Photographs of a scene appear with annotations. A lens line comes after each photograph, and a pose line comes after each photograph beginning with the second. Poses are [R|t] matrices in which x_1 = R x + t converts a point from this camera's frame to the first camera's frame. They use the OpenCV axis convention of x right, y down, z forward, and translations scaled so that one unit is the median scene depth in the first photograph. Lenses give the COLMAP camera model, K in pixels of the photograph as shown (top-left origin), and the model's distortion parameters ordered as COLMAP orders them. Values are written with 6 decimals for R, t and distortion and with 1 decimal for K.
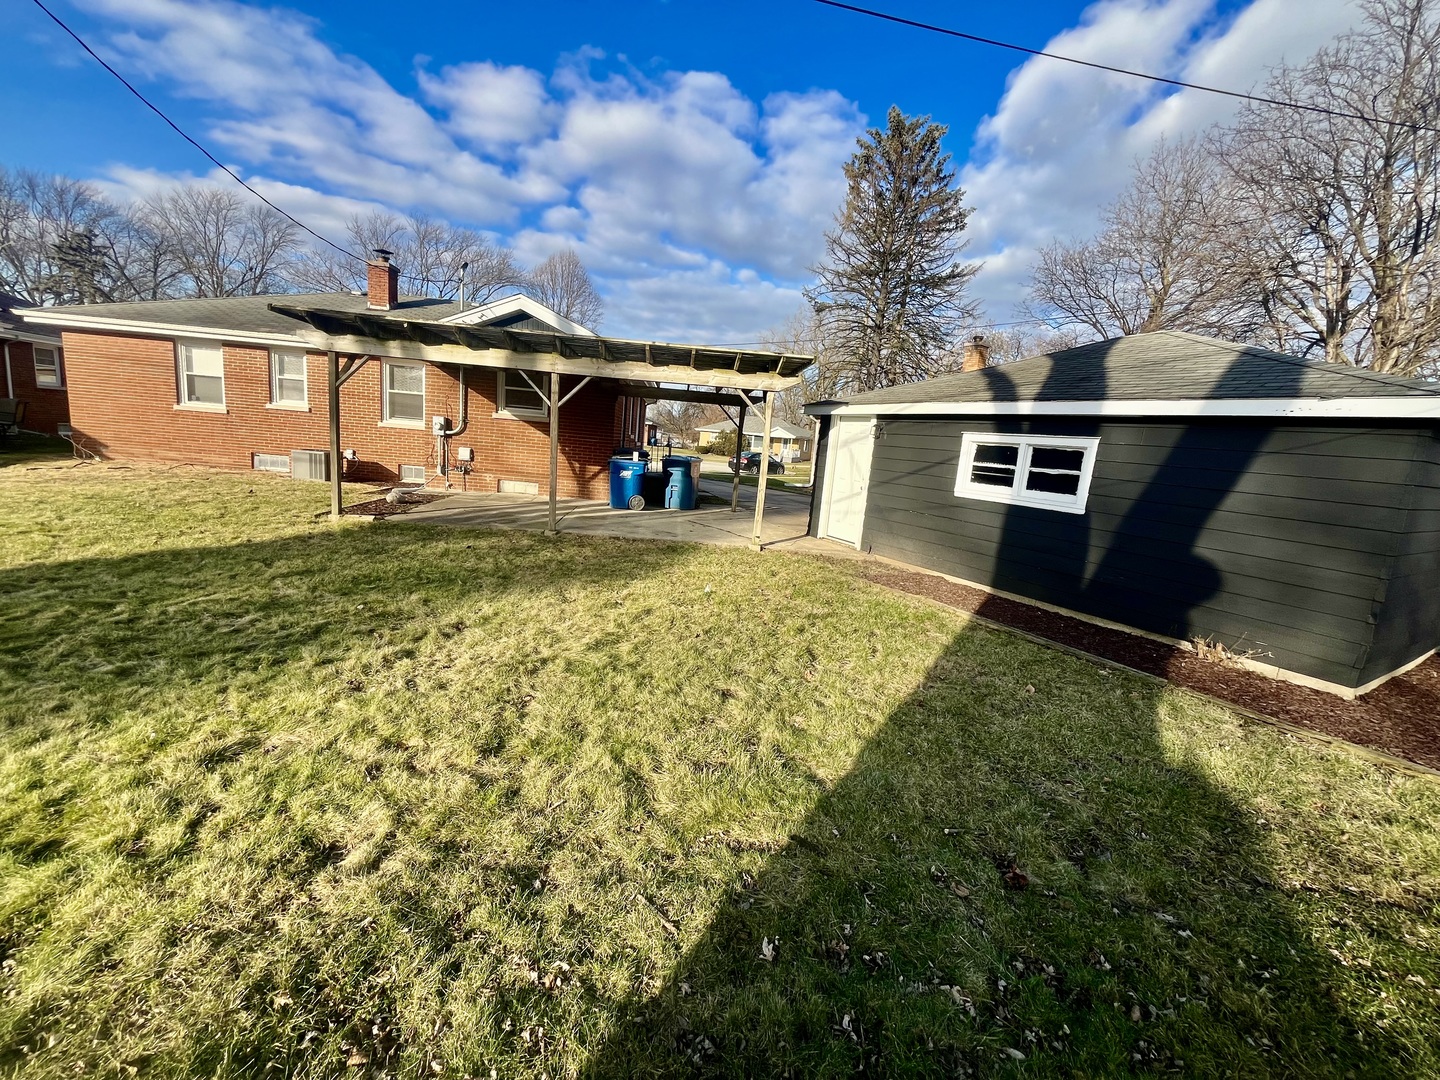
lens RADIAL K [[581.1, 0, 719.4], [0, 581.1, 538.0], [0, 0, 1]] dist [-0.003421, 0.000021]
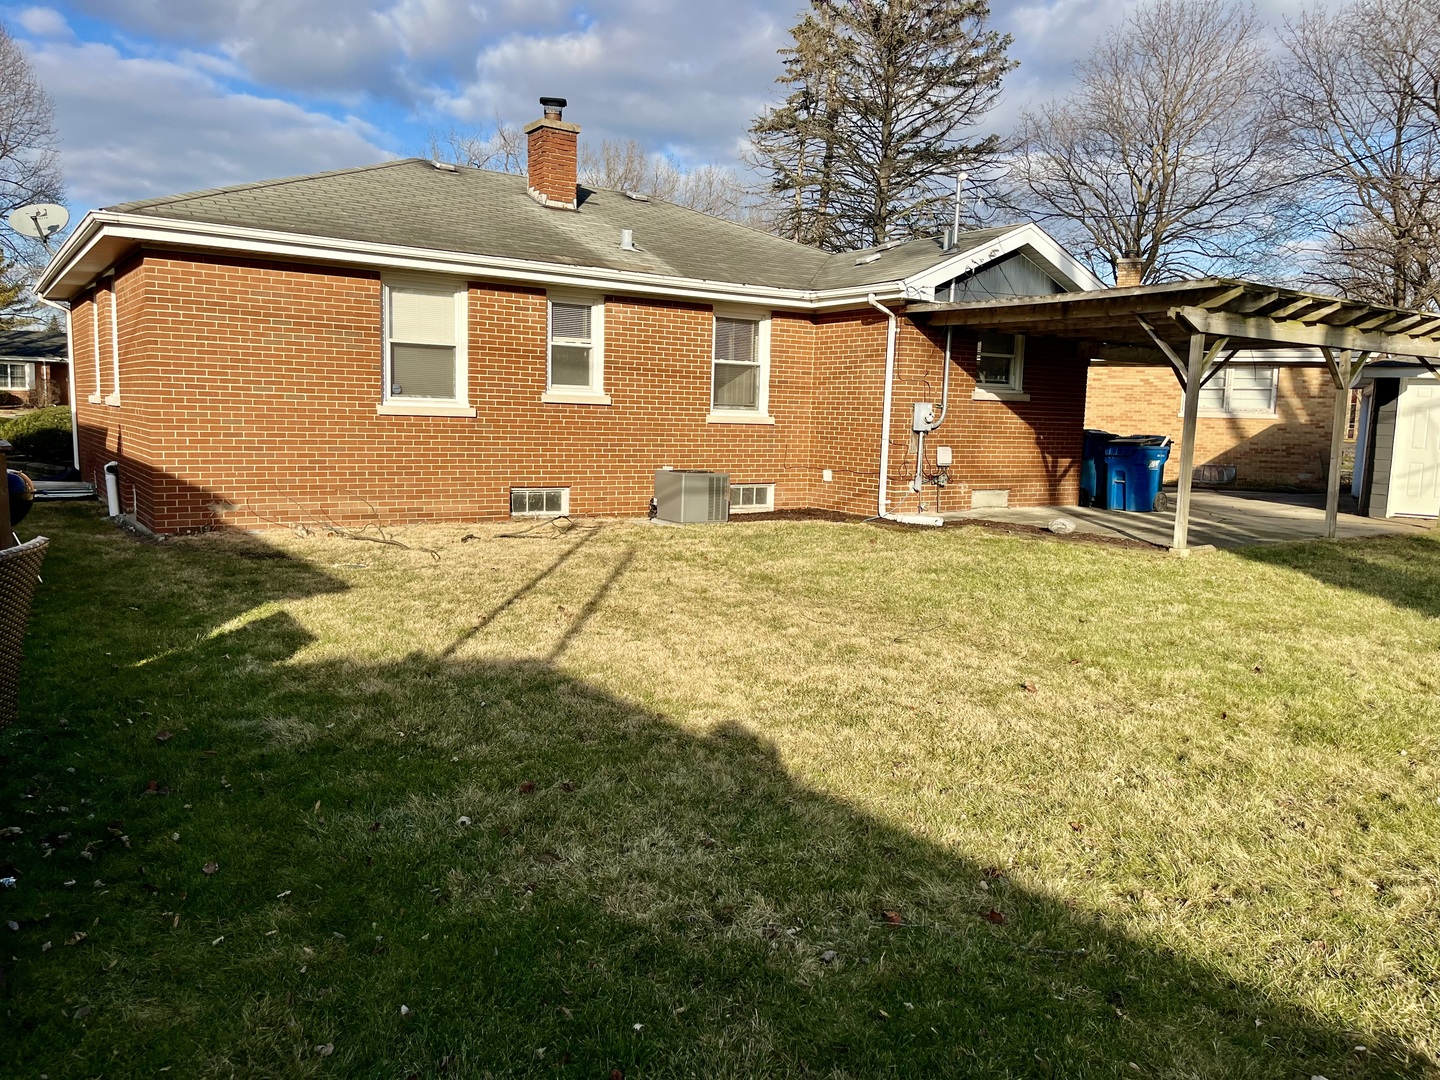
lens RADIAL K [[1091.7, 0, 721.5], [0, 1091.7, 540.9], [0, 0, 1]] dist [0.044458, -0.074358]
pose [[0.860184, -0.119075, 0.495888, -1.242814], [0.127607, 0.991683, 0.016778, -0.099771], [-0.493762, 0.048847, 0.868224, 0.051390]]
